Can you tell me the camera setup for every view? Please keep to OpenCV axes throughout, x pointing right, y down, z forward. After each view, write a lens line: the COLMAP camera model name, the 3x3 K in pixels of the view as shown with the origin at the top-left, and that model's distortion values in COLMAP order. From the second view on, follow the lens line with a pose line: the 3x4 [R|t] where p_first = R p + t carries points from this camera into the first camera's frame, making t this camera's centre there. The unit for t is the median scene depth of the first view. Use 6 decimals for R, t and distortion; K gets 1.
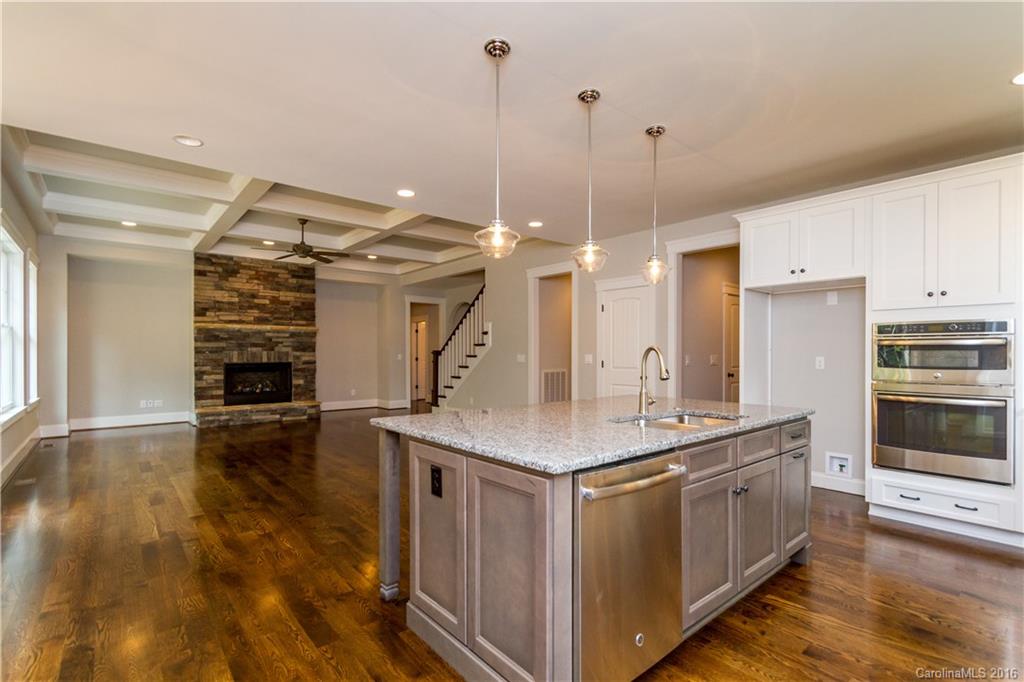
lens RADIAL K [[488.7, 0, 512.2], [0, 488.7, 349.6], [0, 0, 1]] dist [0.021326, 0.000268]
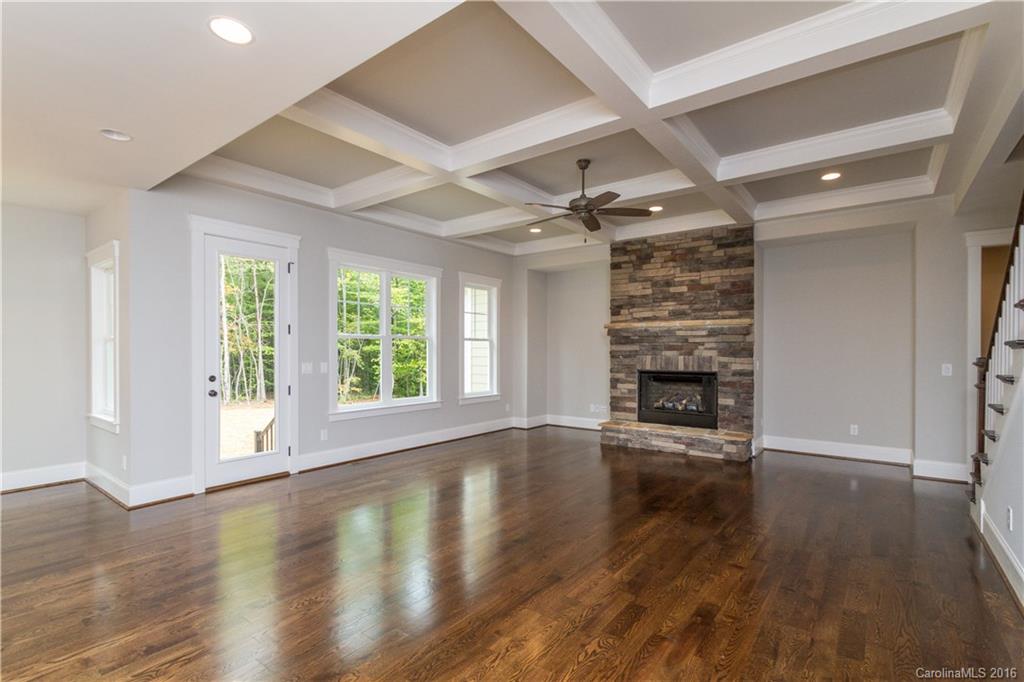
lens RADIAL K [[488.7, 0, 510.7], [0, 488.7, 350.5], [0, 0, 1]] dist [0.021326, 0.000268]
pose [[0.229854, -0.000487, -0.973225, 0.159058], [0.005160, 0.999986, 0.000719, -0.006757], [0.973211, -0.005187, 0.229854, 0.584213]]
